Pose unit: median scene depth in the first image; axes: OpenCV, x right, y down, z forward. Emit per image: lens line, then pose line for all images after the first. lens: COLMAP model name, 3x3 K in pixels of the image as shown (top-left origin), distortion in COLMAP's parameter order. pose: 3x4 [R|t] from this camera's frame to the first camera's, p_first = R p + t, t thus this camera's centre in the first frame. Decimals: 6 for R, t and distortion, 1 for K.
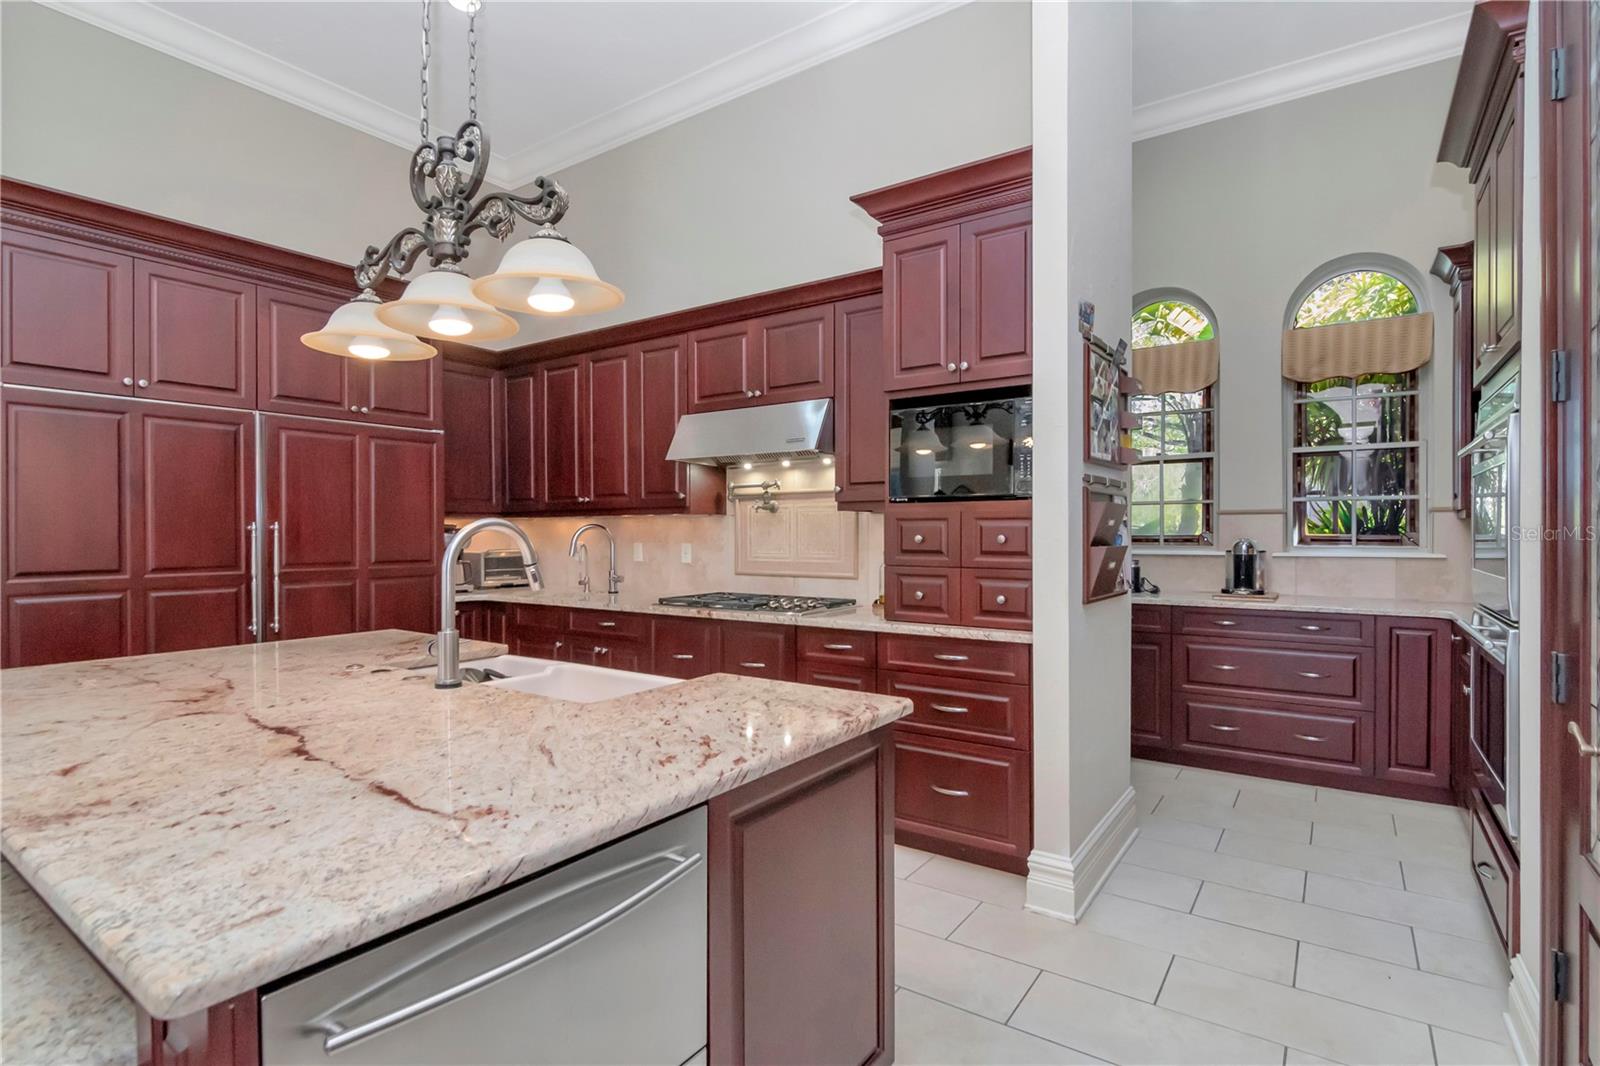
lens RADIAL K [[784.1, 0, 786.9], [0, 784.1, 538.7], [0, 0, 1]] dist [-0.004942, -0.003050]
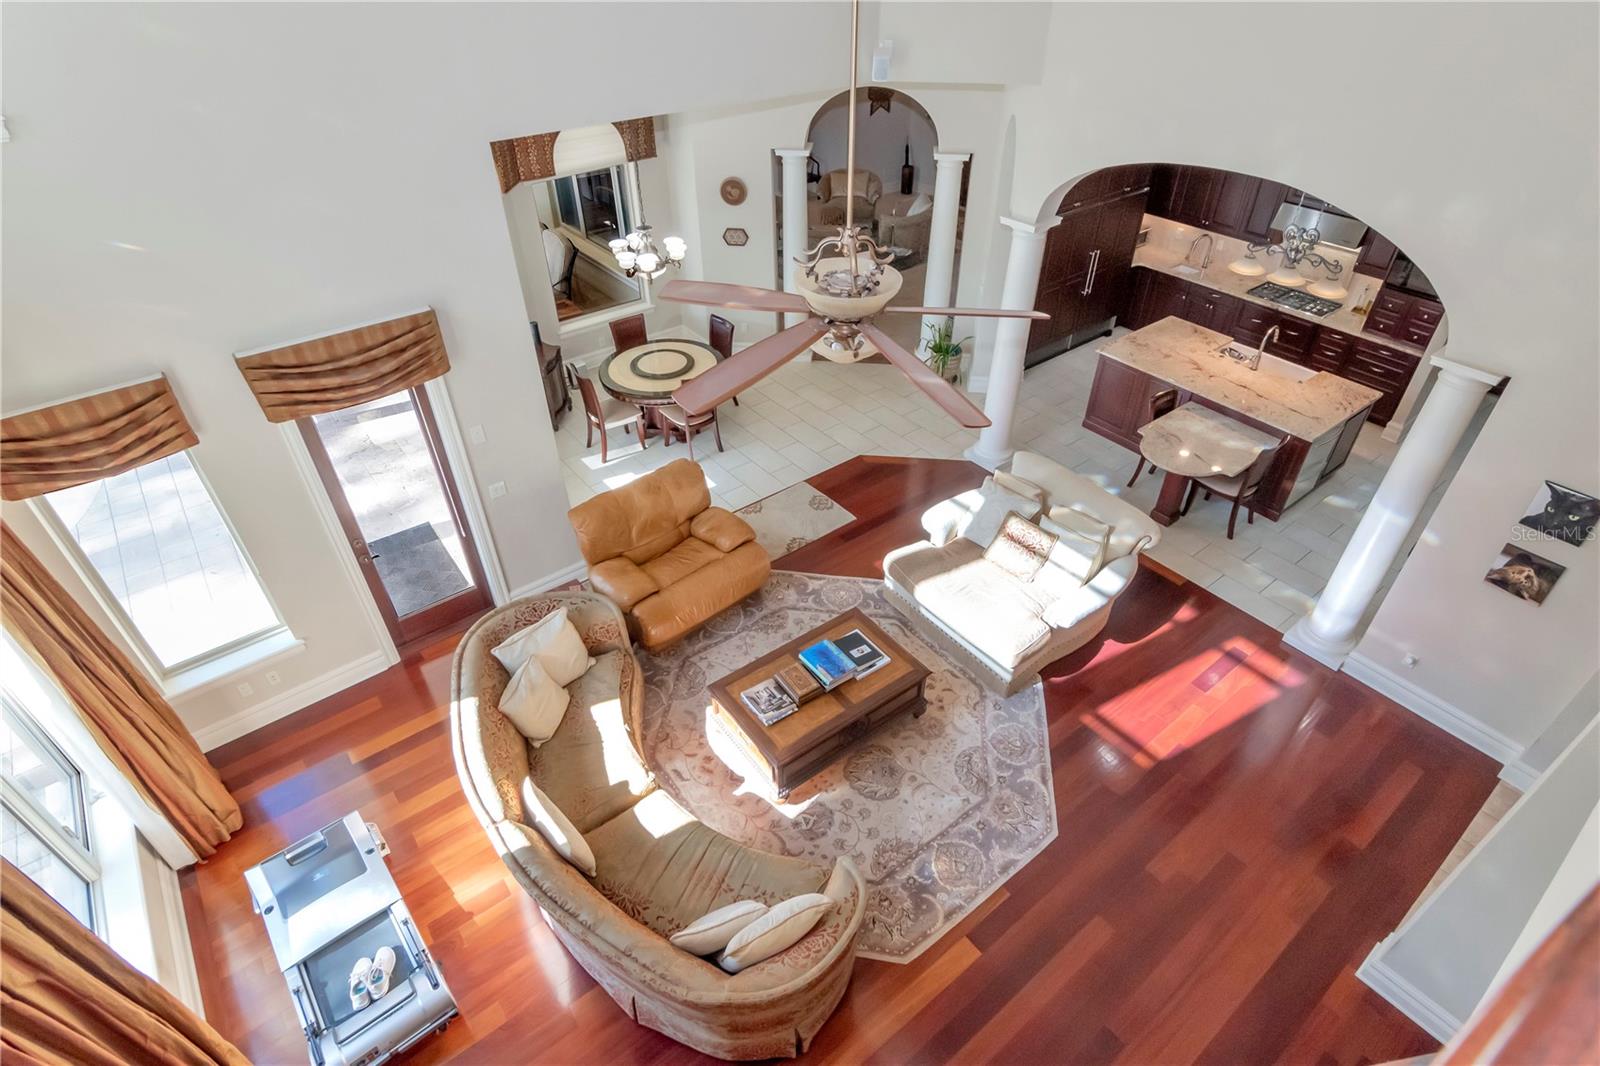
lens RADIAL K [[808.5, 0, 814.7], [0, 808.5, 525.4], [0, 0, 1]] dist [-0.011464, -0.001127]
pose [[0.960065, 0.180707, -0.213588, -0.795711], [-0.014194, 0.793901, 0.607882, -0.837748], [0.279416, -0.580574, 0.764761, -1.642315]]
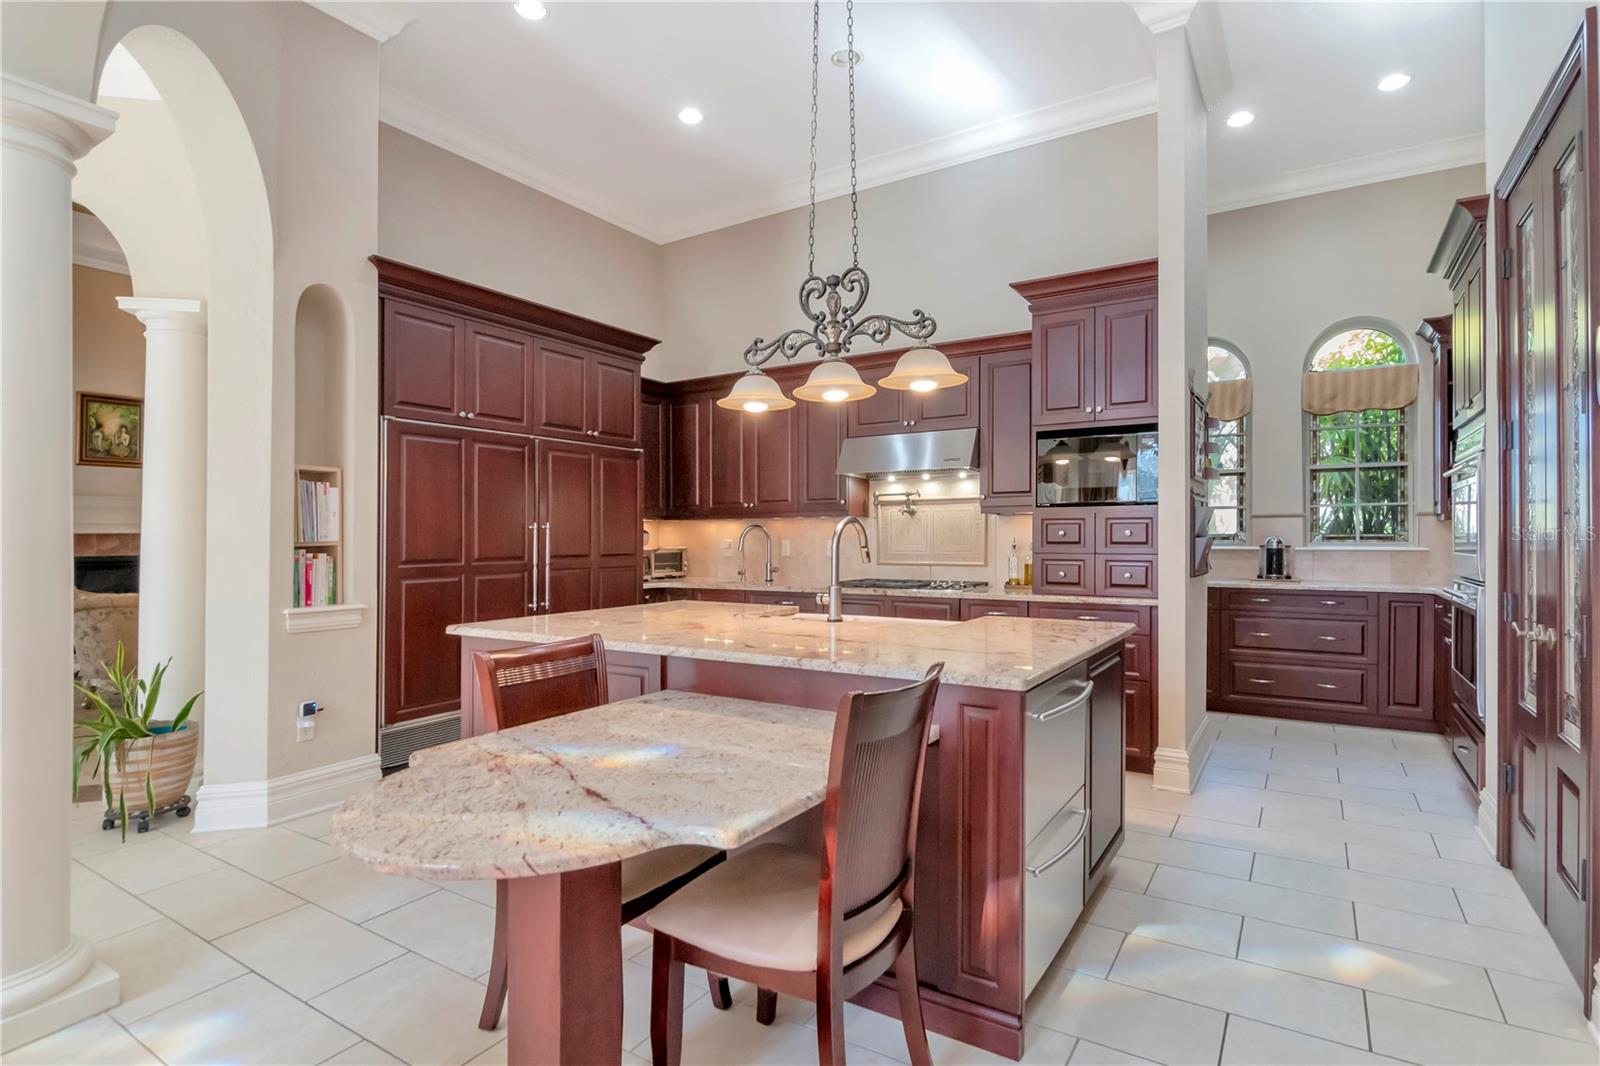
lens RADIAL K [[789.5, 0, 796.3], [0, 789.5, 545.0], [0, 0, 1]] dist [-0.004613, -0.002263]
pose [[0.999149, -0.000558, 0.041239, -0.292391], [0.000585, 1.000000, -0.000629, 0.016832], [-0.041239, 0.000652, 0.999149, -0.300796]]
